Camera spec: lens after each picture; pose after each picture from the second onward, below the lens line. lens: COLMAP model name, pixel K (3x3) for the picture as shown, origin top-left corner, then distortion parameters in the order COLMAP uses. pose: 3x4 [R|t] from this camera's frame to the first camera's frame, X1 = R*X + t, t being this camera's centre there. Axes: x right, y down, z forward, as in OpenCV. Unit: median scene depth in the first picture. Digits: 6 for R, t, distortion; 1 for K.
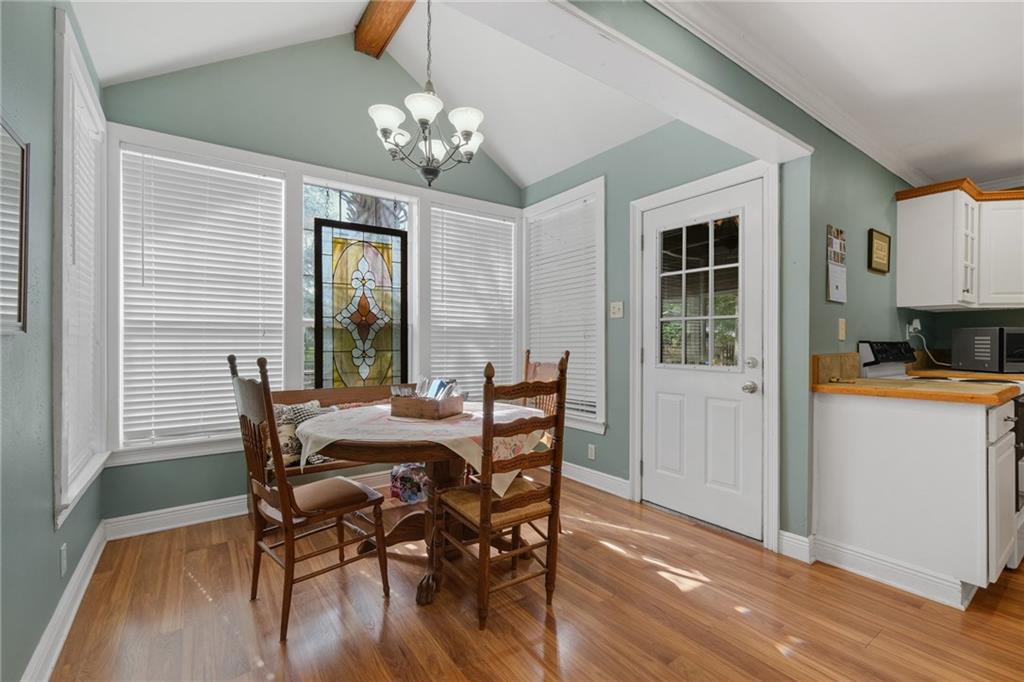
lens RADIAL K [[452.7, 0, 512.0], [0, 452.7, 341.0], [0, 0, 1]] dist [-0.000636, 0.000045]
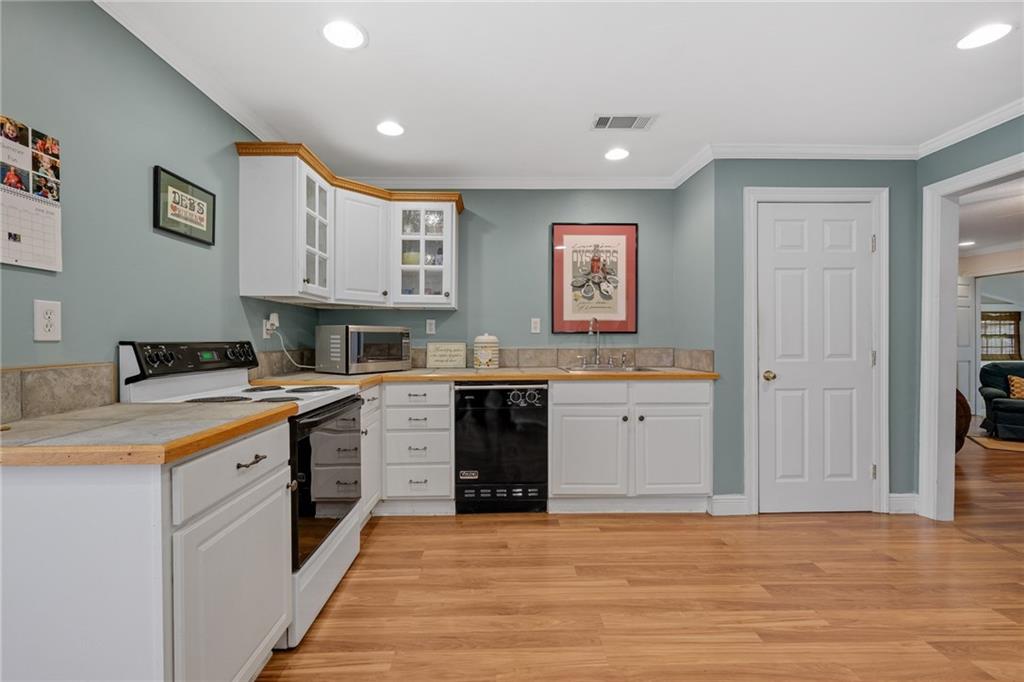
lens RADIAL K [[436.4, 0, 512.0], [0, 436.4, 341.0], [0, 0, 1]] dist [0.000574, 0.000142]
pose [[0.560545, -0.004890, 0.828109, 0.502221], [-0.002259, 0.999970, 0.007434, -0.005526], [-0.828121, -0.006038, 0.560517, 0.210553]]
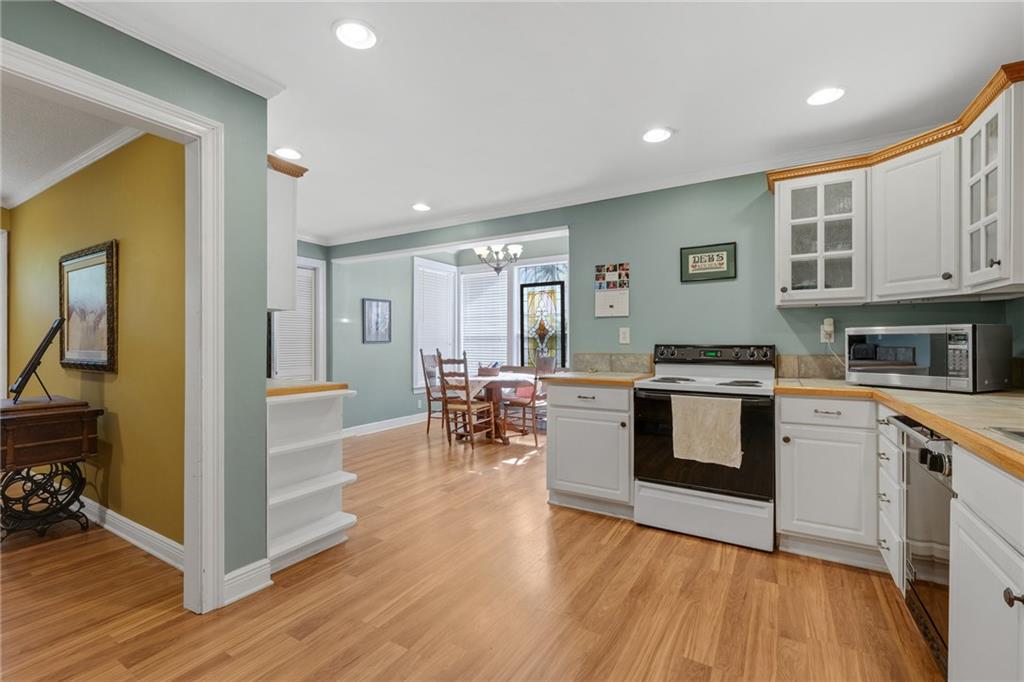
lens RADIAL K [[452.9, 0, 492.8], [0, 452.9, 341.9], [0, 0, 1]] dist [-0.000189, -0.000009]
pose [[0.378406, -0.001926, -0.925638, 1.506768], [0.001106, 0.999998, -0.001628, -0.004400], [0.925639, -0.000408, 0.378408, 0.098558]]
